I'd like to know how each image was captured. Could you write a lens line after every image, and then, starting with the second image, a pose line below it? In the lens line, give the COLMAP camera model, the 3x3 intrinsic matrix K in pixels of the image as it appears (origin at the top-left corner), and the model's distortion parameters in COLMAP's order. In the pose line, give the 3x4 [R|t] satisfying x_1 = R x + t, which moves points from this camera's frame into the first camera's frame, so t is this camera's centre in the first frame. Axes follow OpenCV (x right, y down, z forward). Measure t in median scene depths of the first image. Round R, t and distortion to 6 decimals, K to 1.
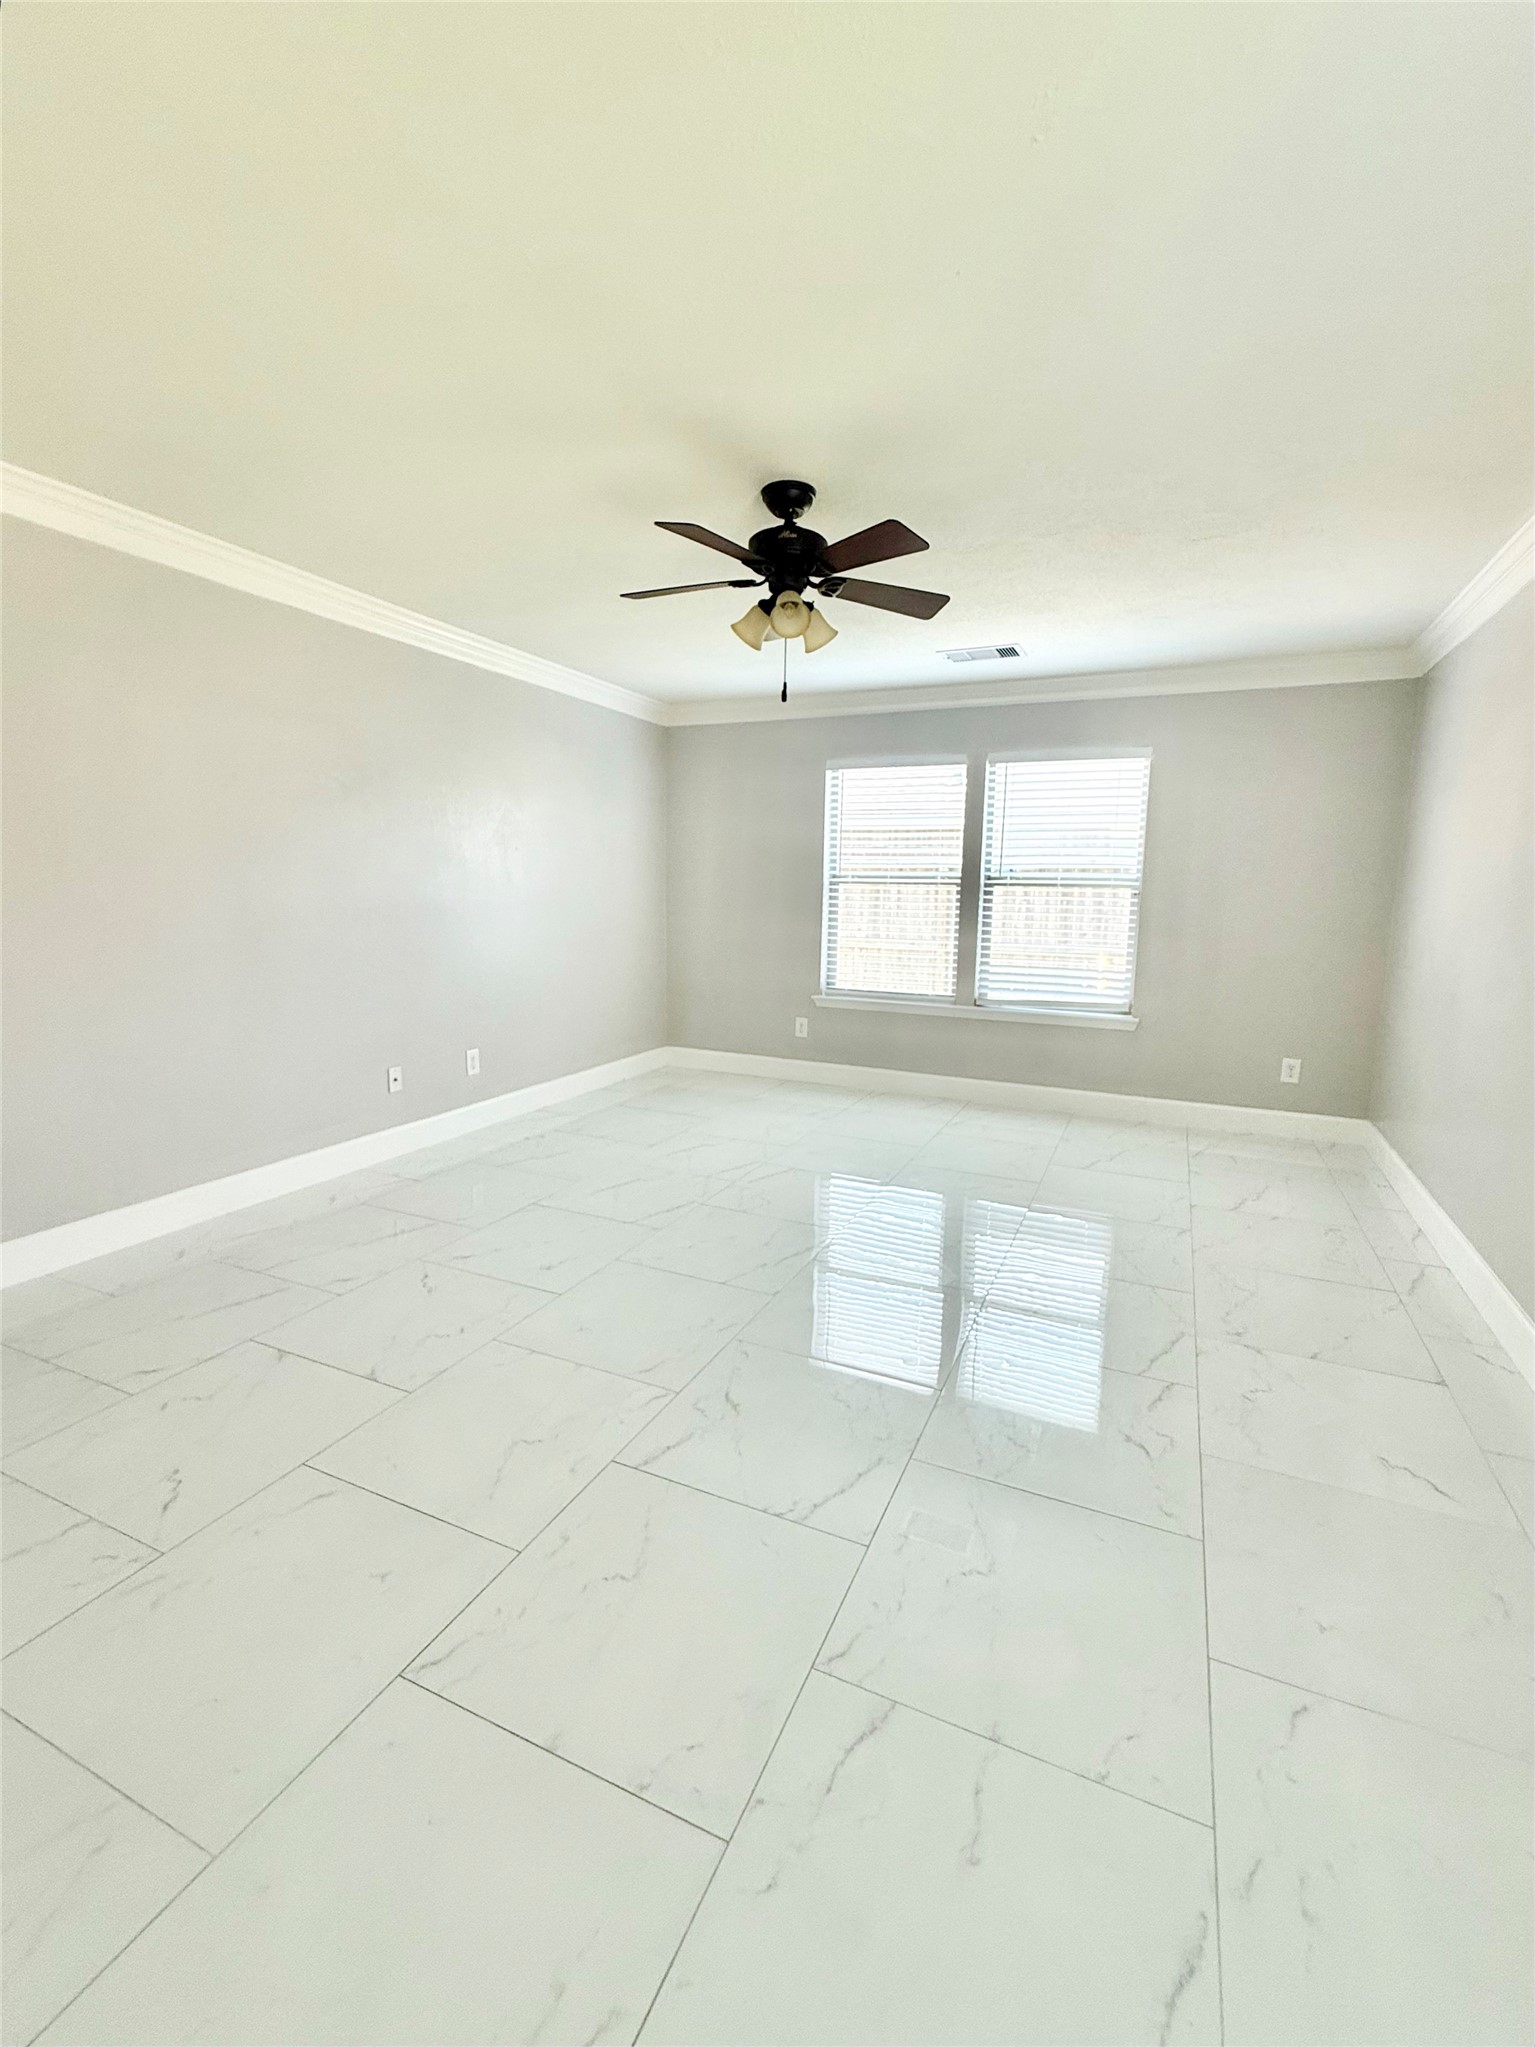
lens RADIAL K [[835.0, 0, 760.8], [0, 835.0, 1022.8], [0, 0, 1]] dist [-0.000958, -0.000180]
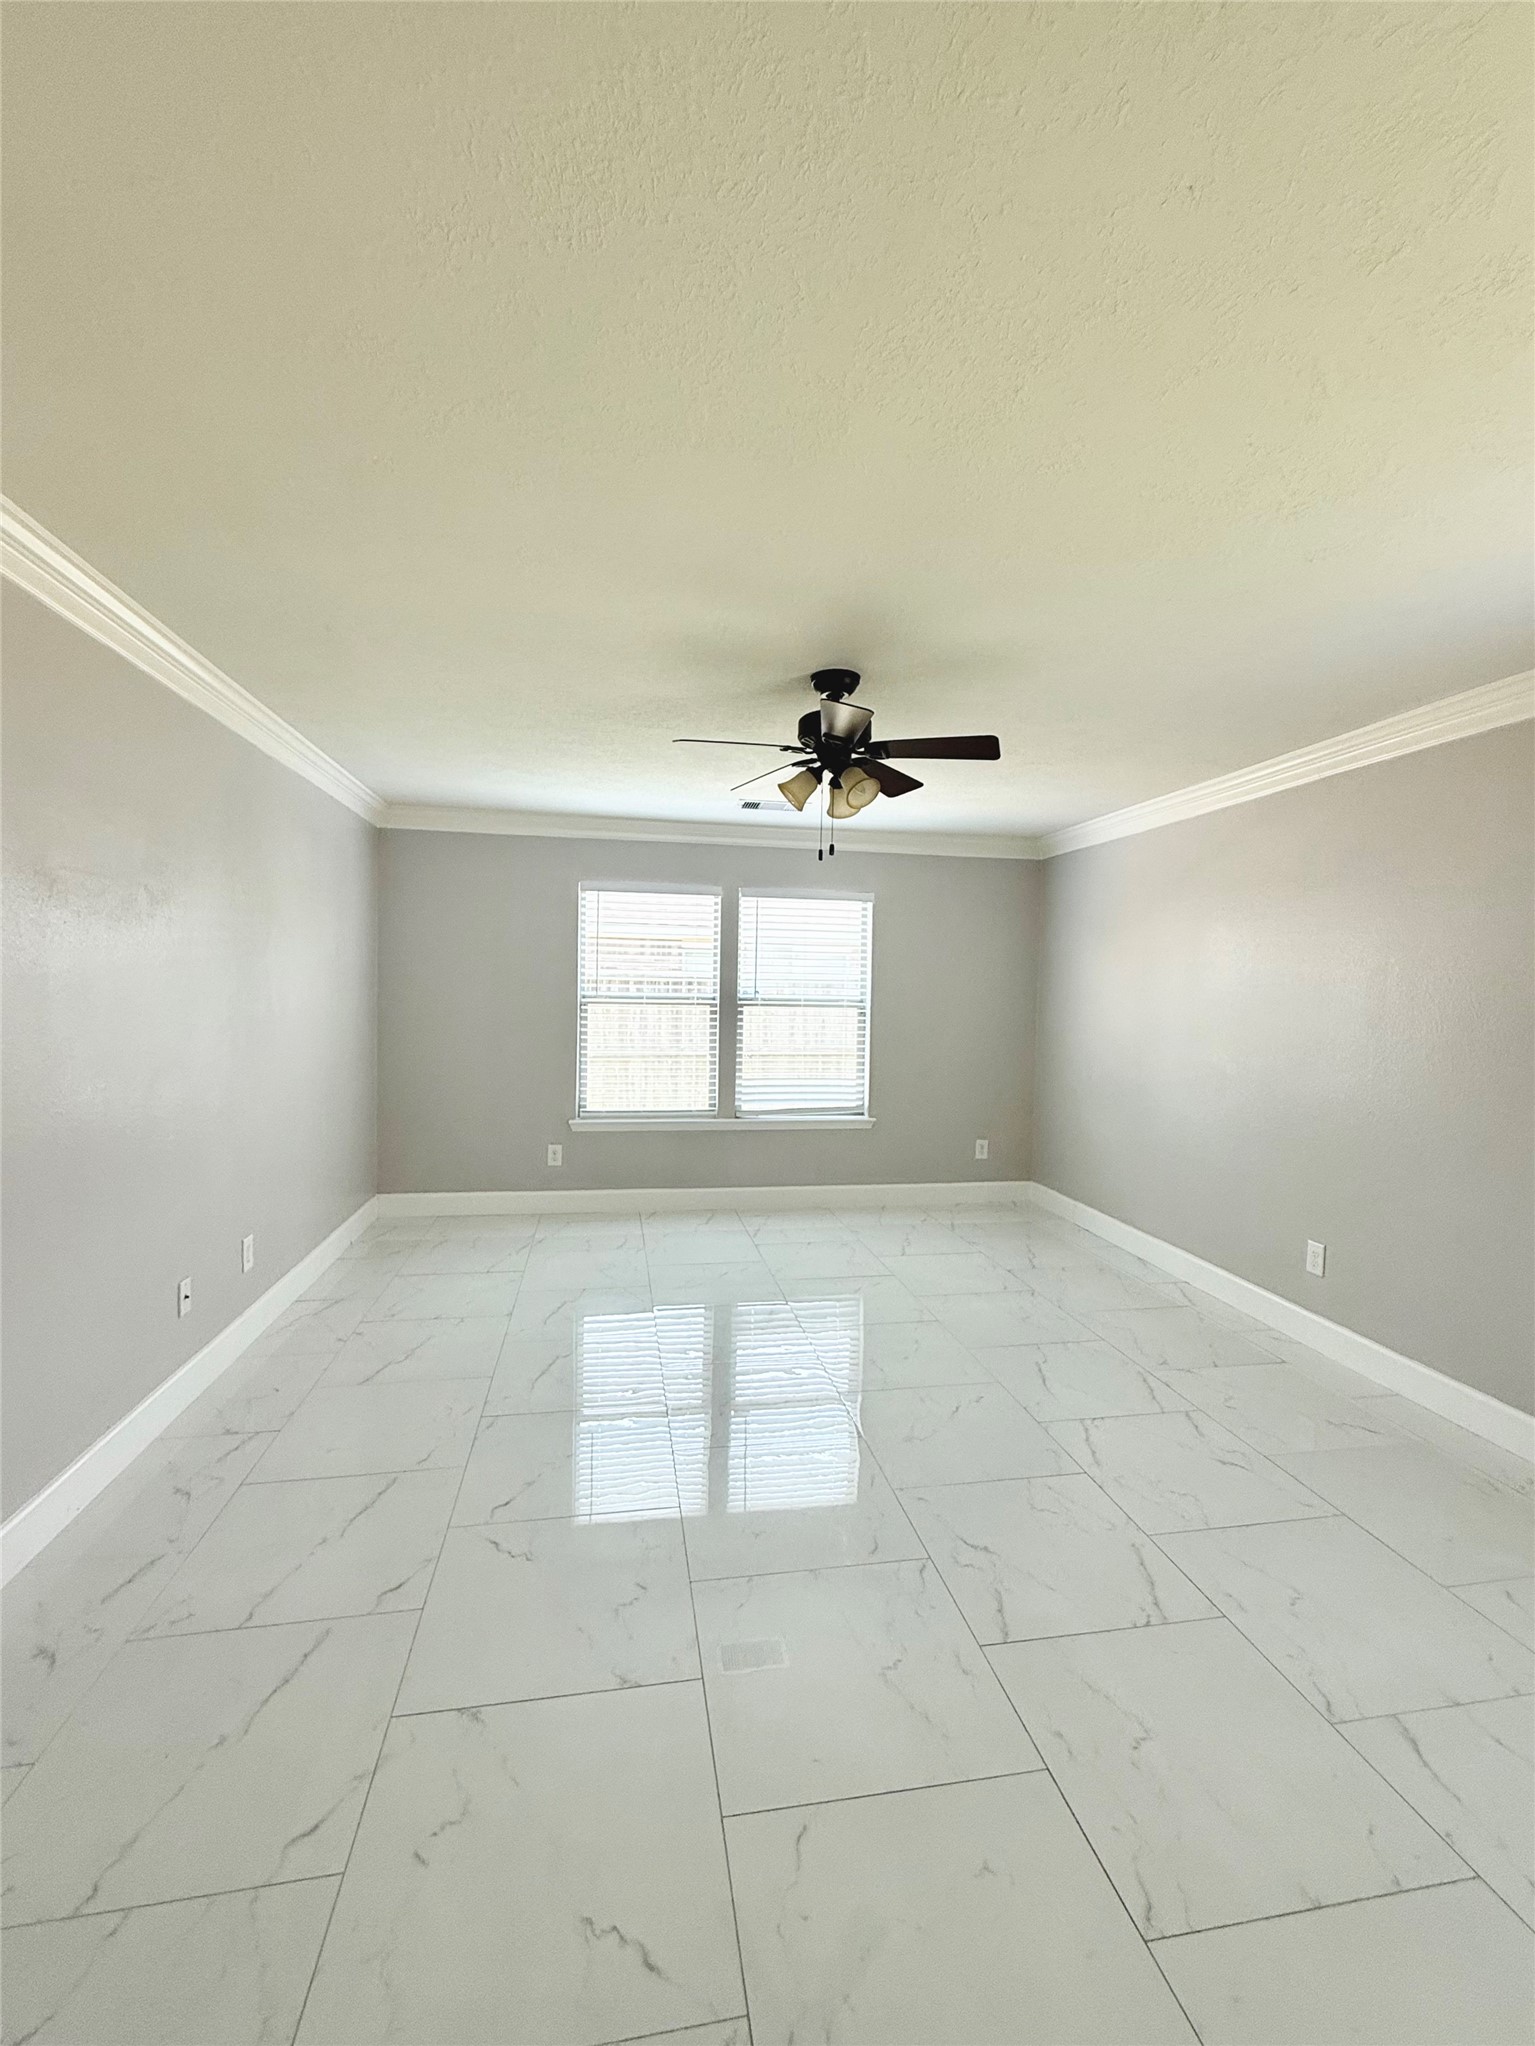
lens RADIAL K [[834.6, 0, 760.8], [0, 834.6, 1022.3], [0, 0, 1]] dist [-0.000958, -0.000180]
pose [[0.836806, -0.020449, 0.547118, -0.289985], [0.085492, 0.991925, -0.093683, -0.038032], [-0.540784, 0.125169, 0.831797, 0.082927]]
